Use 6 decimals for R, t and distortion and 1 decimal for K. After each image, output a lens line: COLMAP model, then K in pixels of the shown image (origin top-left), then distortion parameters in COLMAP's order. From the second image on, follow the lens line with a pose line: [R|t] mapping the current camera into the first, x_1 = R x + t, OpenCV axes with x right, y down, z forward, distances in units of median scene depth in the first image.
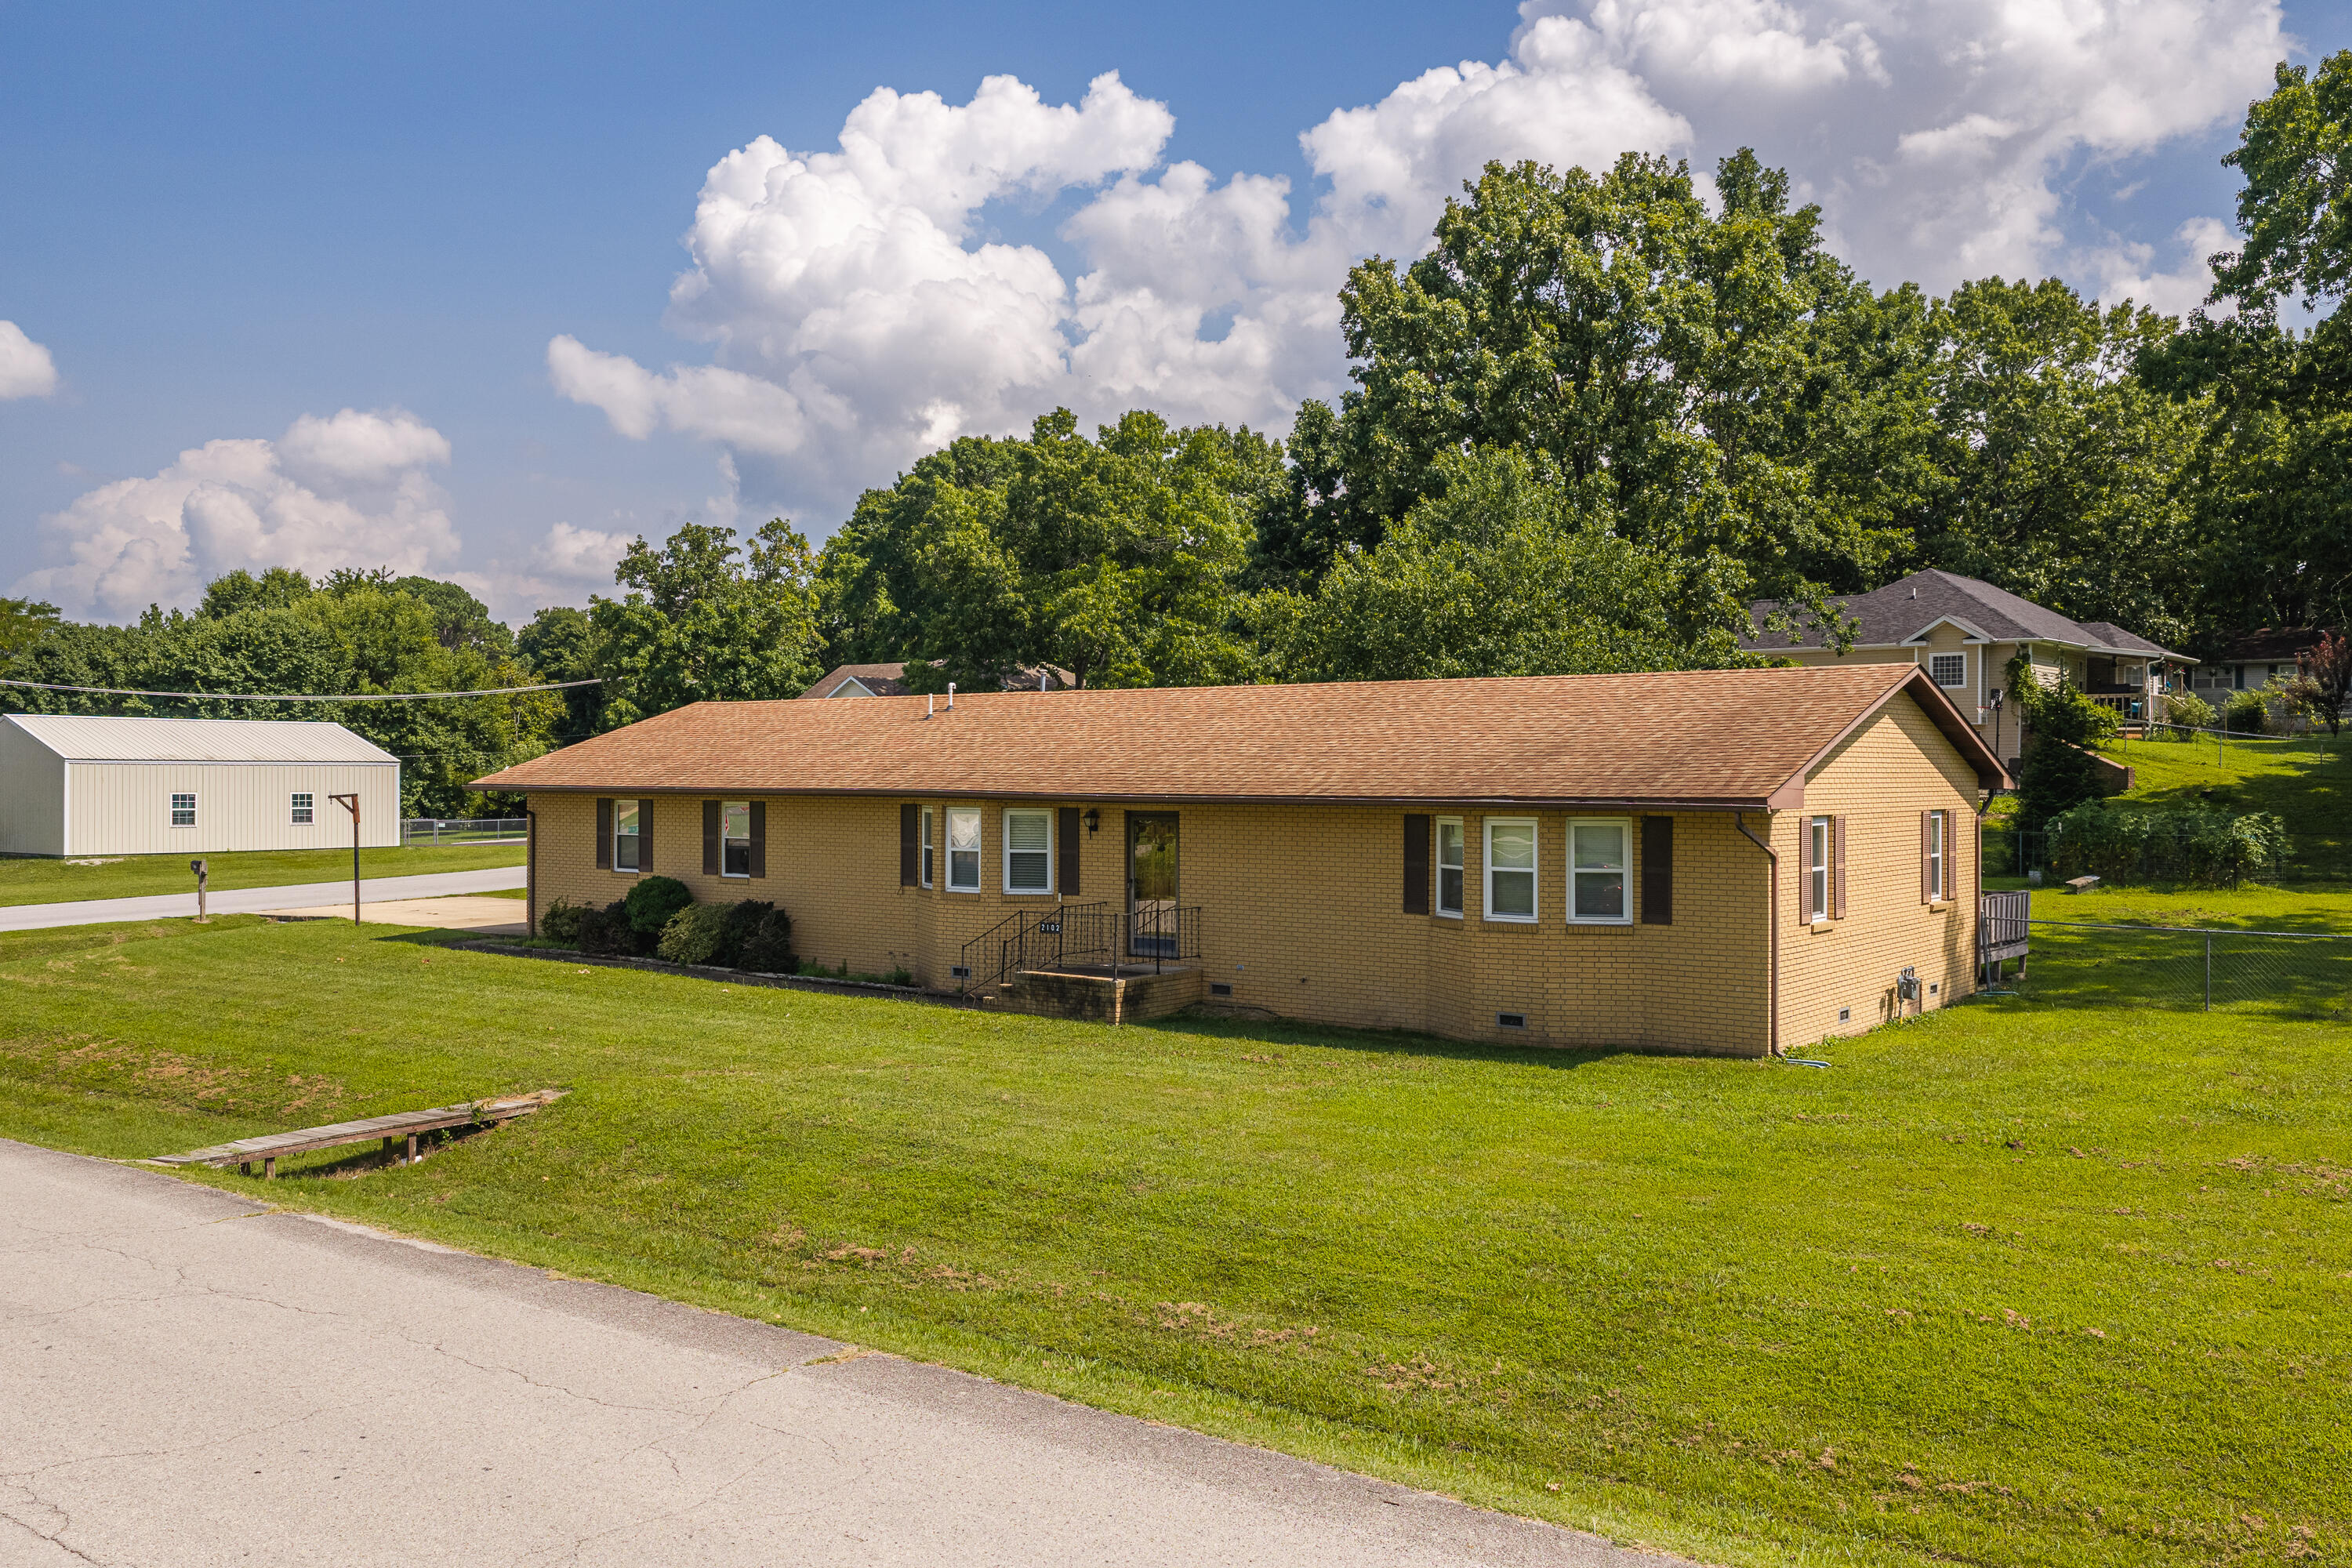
lens RADIAL K [[1974.5, 0, 1185.5], [0, 1974.5, 777.4], [0, 0, 1]] dist [0.037857, -0.018174]
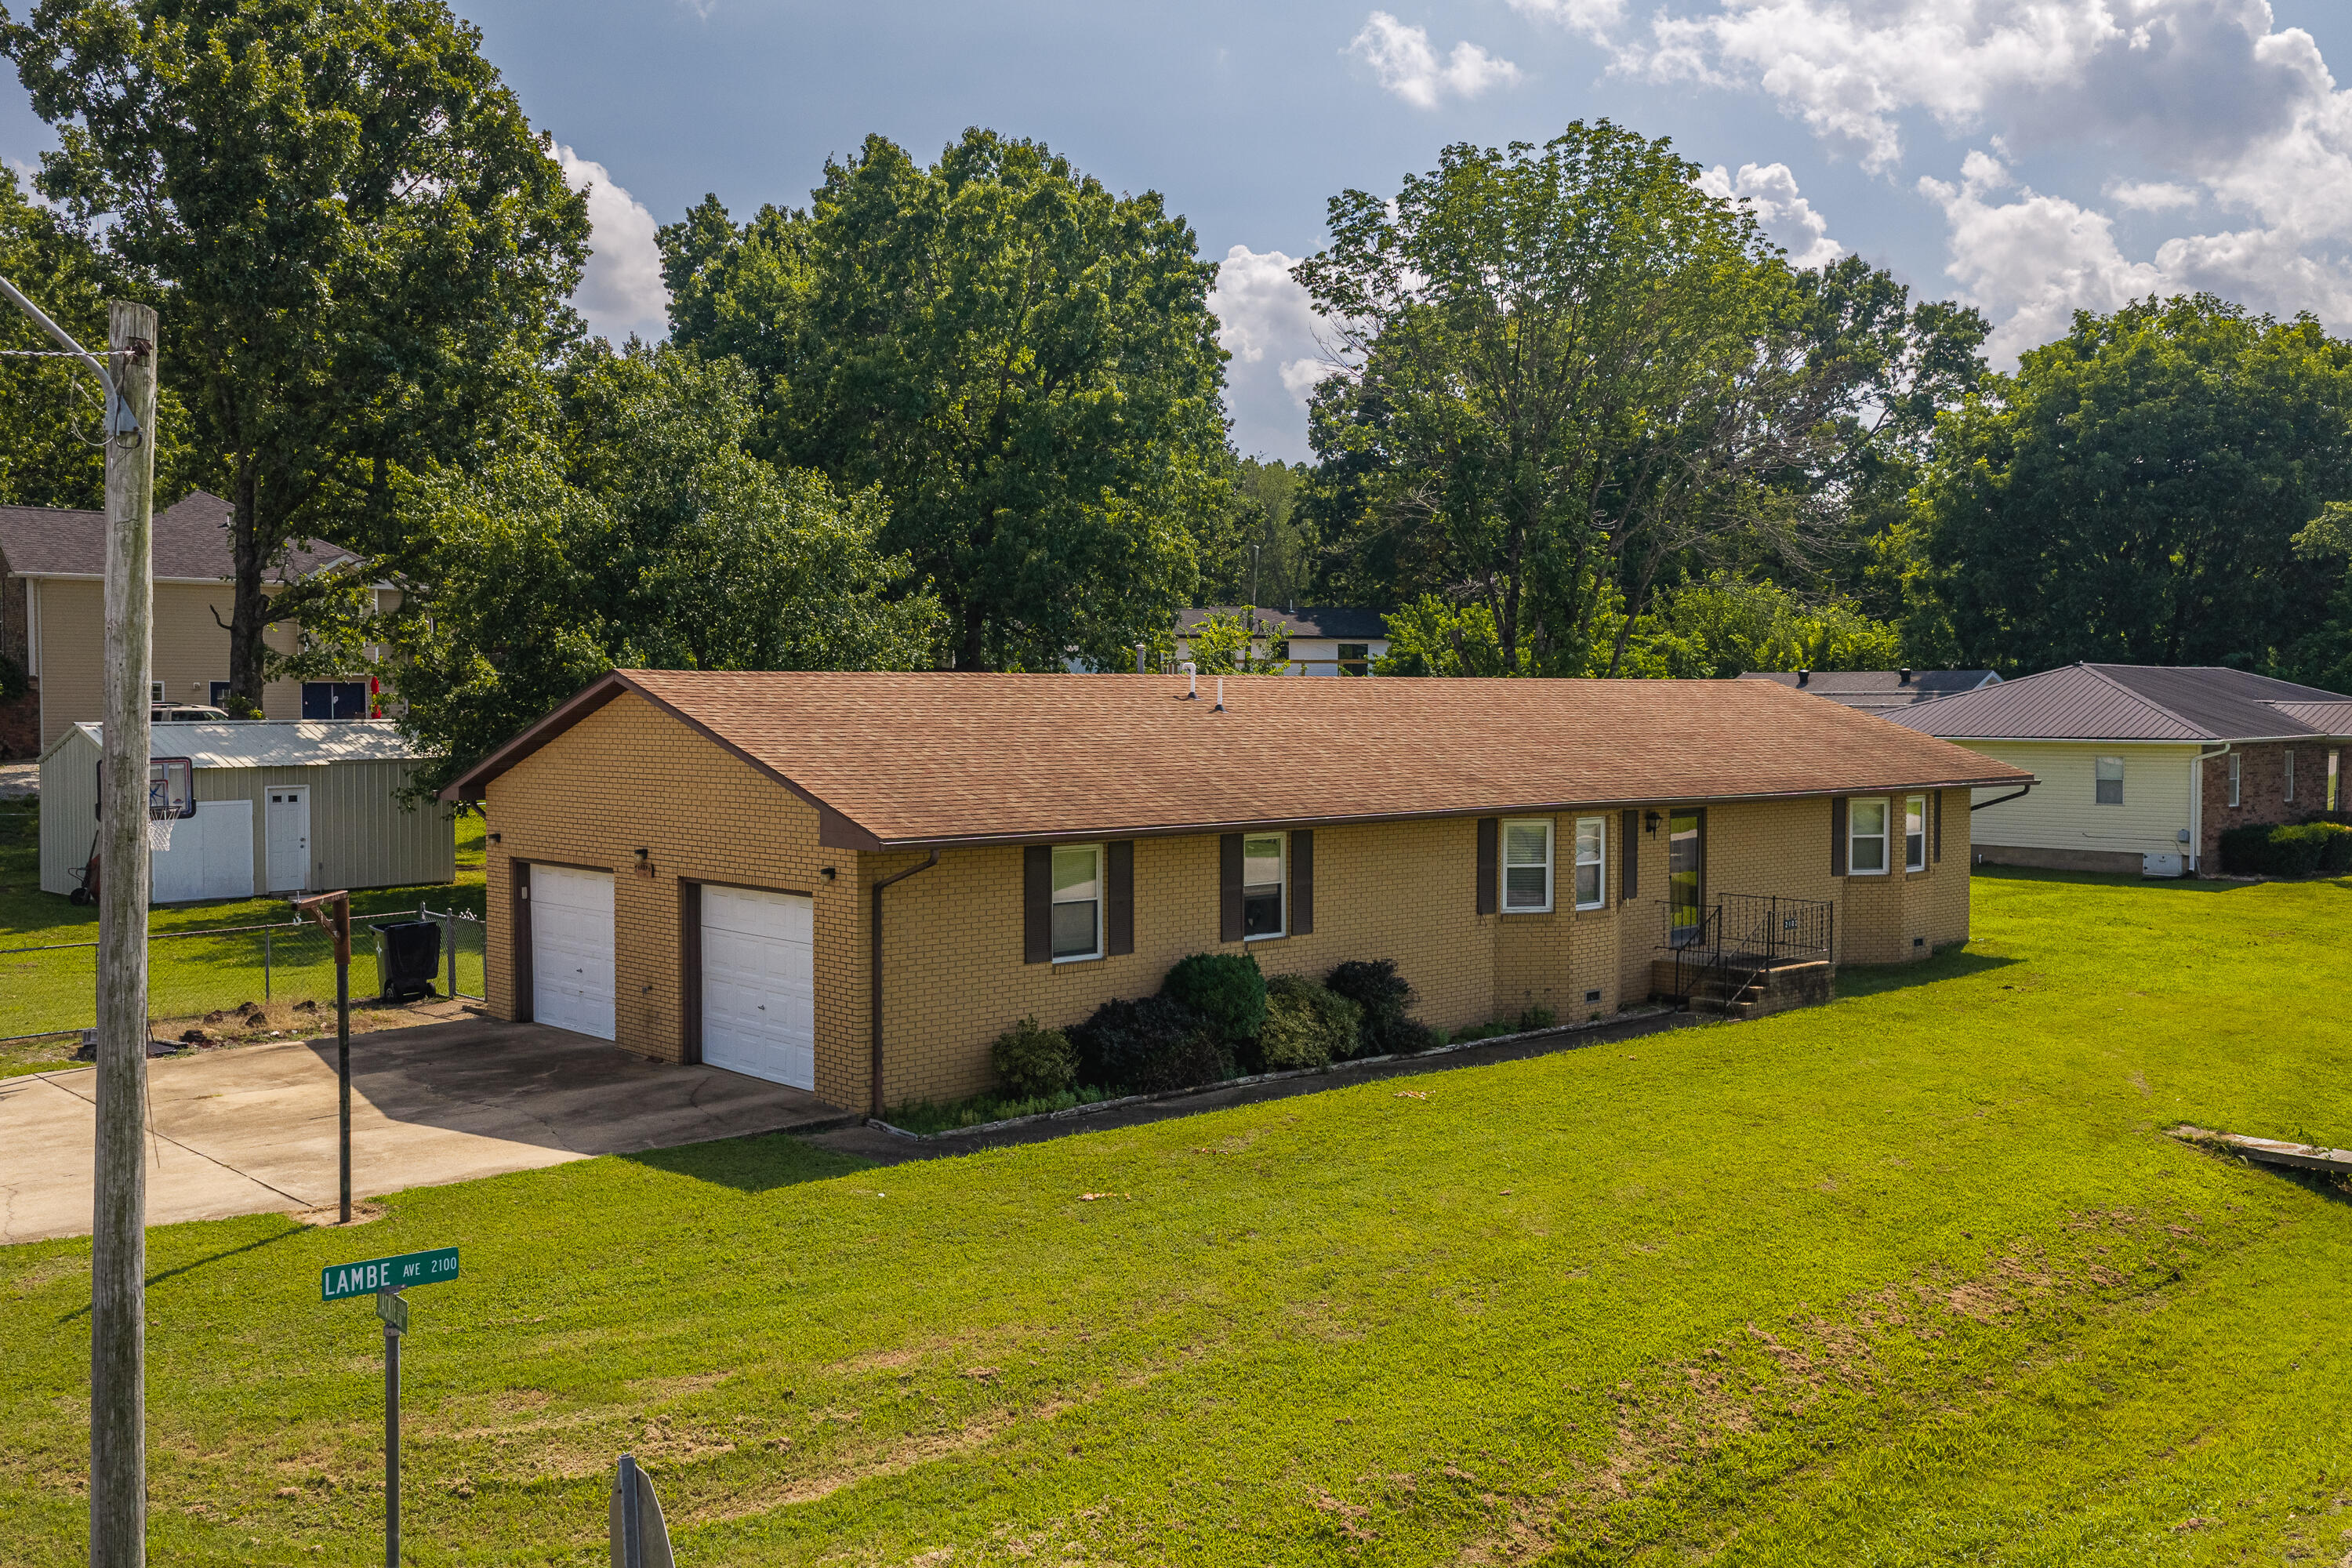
lens RADIAL K [[1974.5, 0, 1169.6], [0, 1974.5, 789.5], [0, 0, 1]] dist [0.037857, -0.018174]
pose [[0.186543, -0.033168, 0.981887, -0.717169], [0.020167, 0.999349, 0.029926, -0.019993], [-0.982240, 0.014219, 0.187091, 0.694043]]
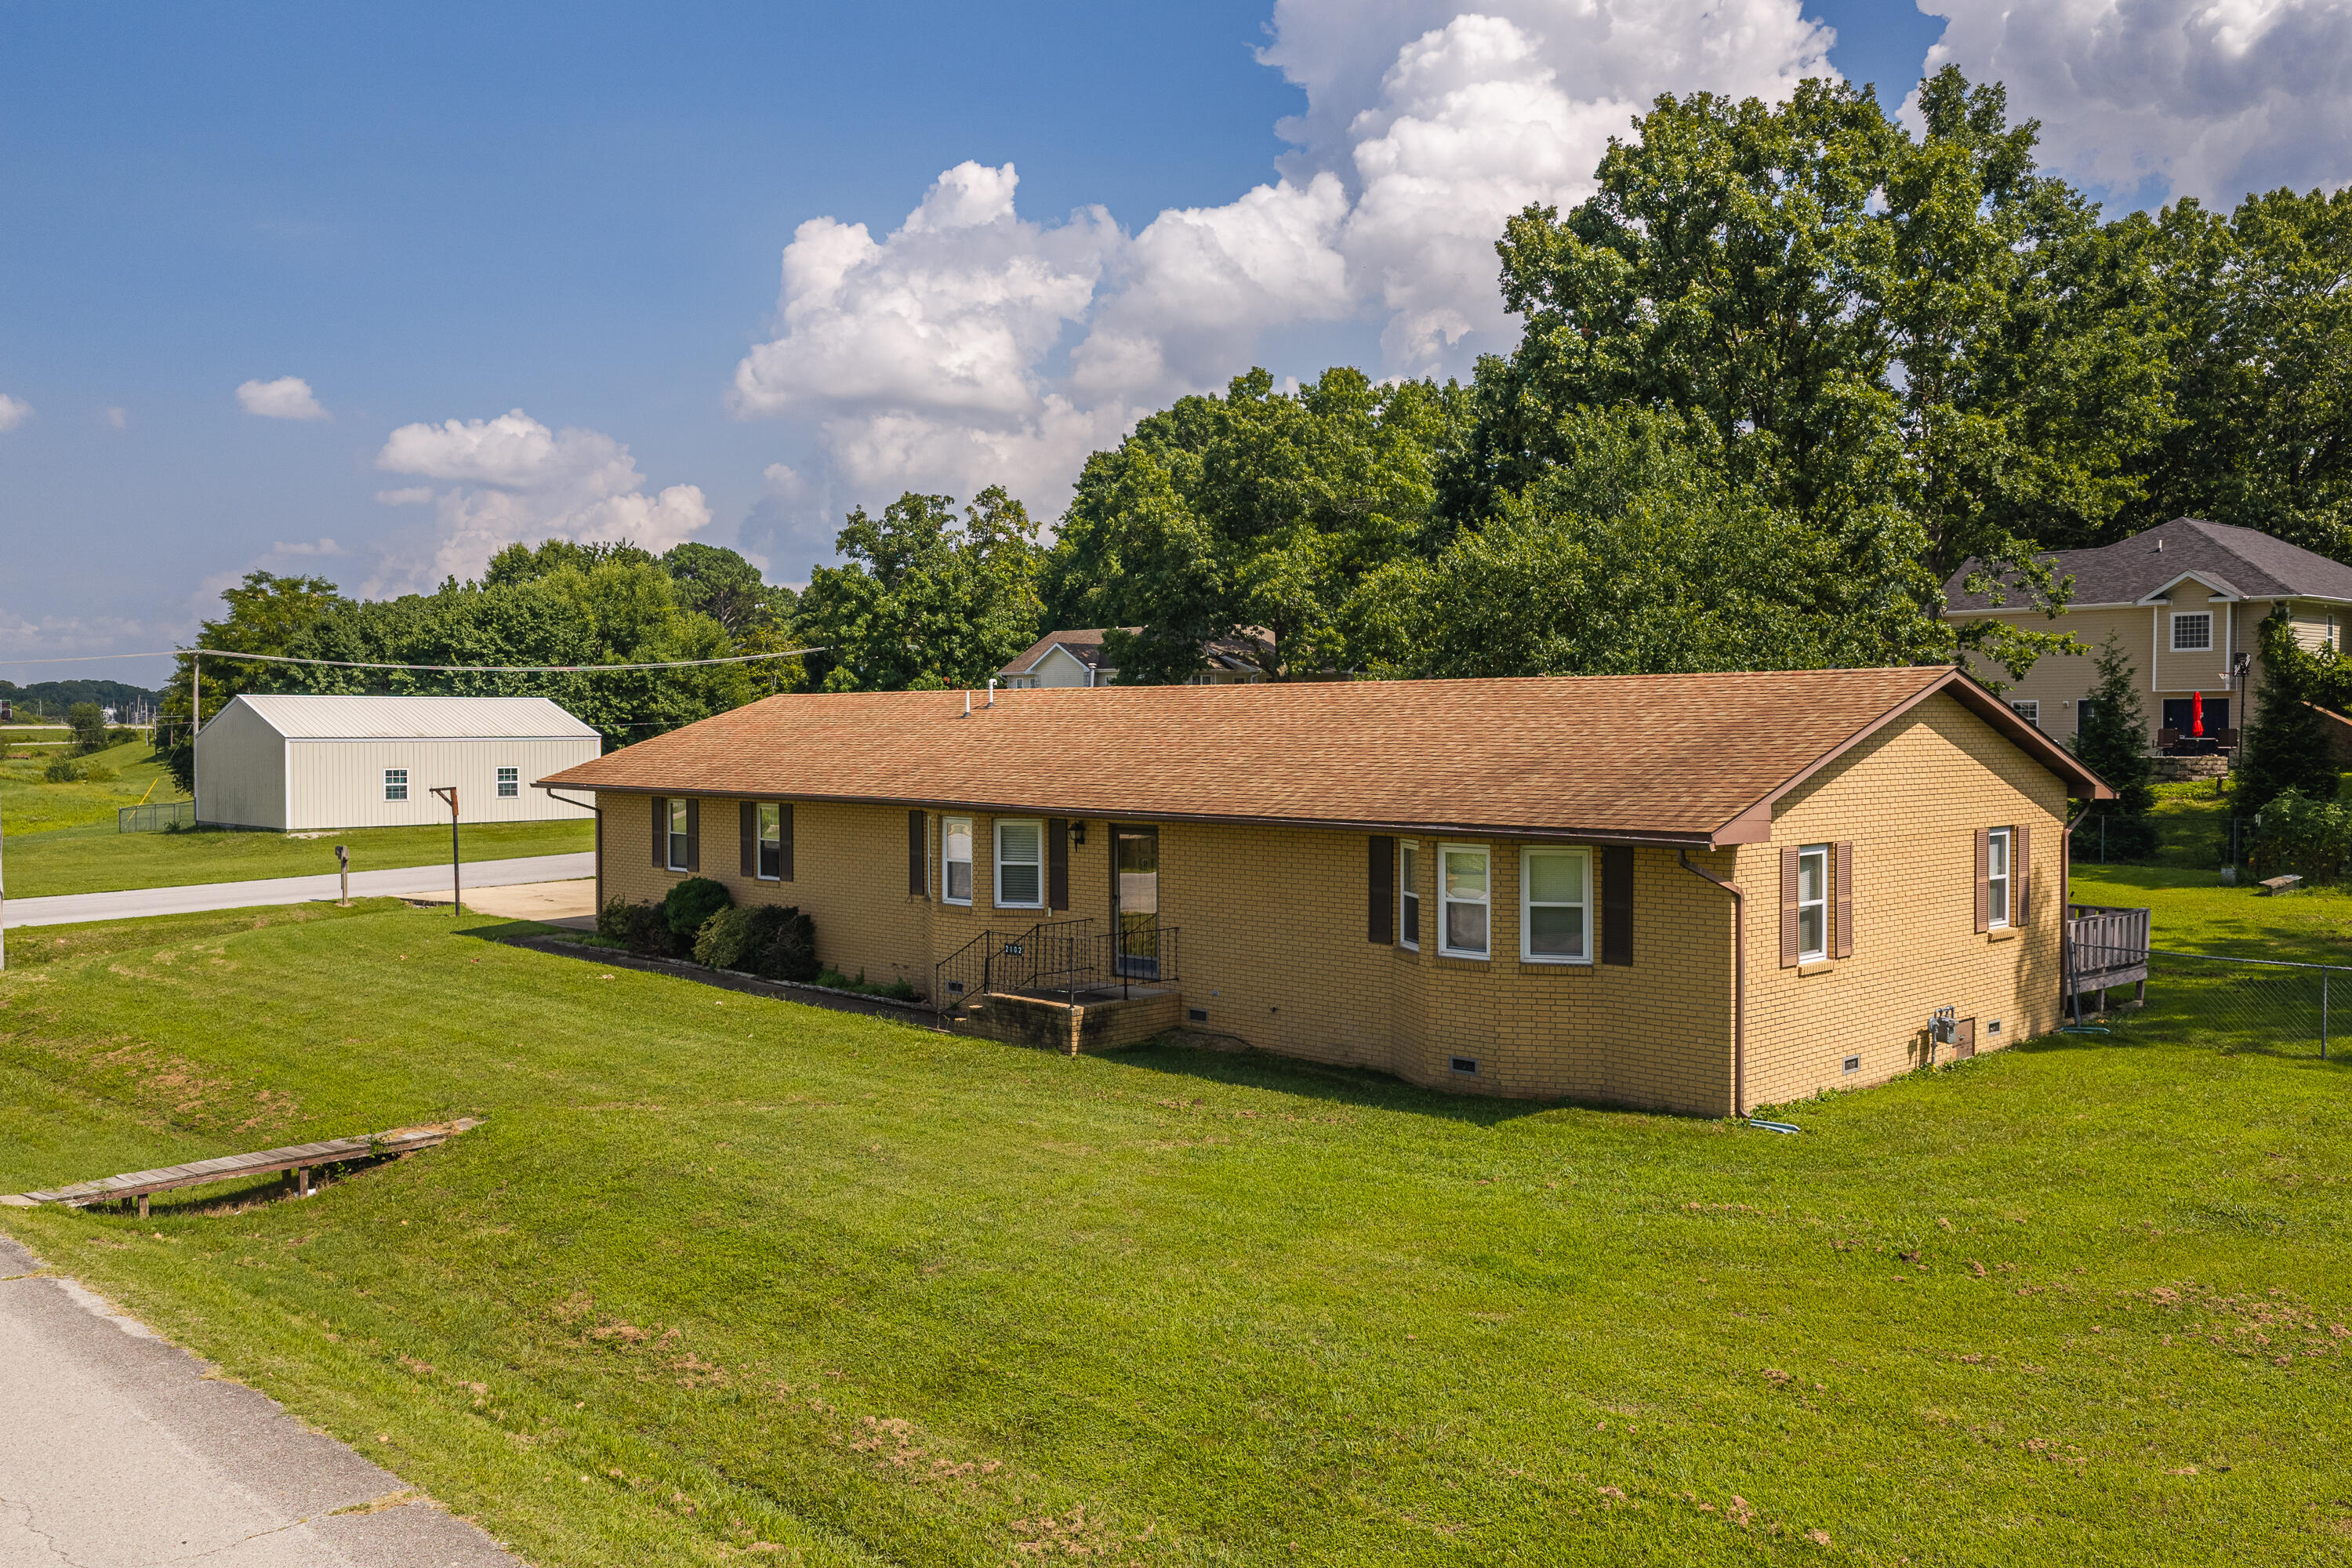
lens RADIAL K [[1974.5, 0, 1177.7], [0, 1974.5, 783.0], [0, 0, 1]] dist [0.037857, -0.018174]
pose [[0.988948, -0.000290, -0.148265, 0.093652], [0.004499, 0.999596, 0.028050, -0.019106], [0.148197, -0.028407, 0.988550, 0.041618]]
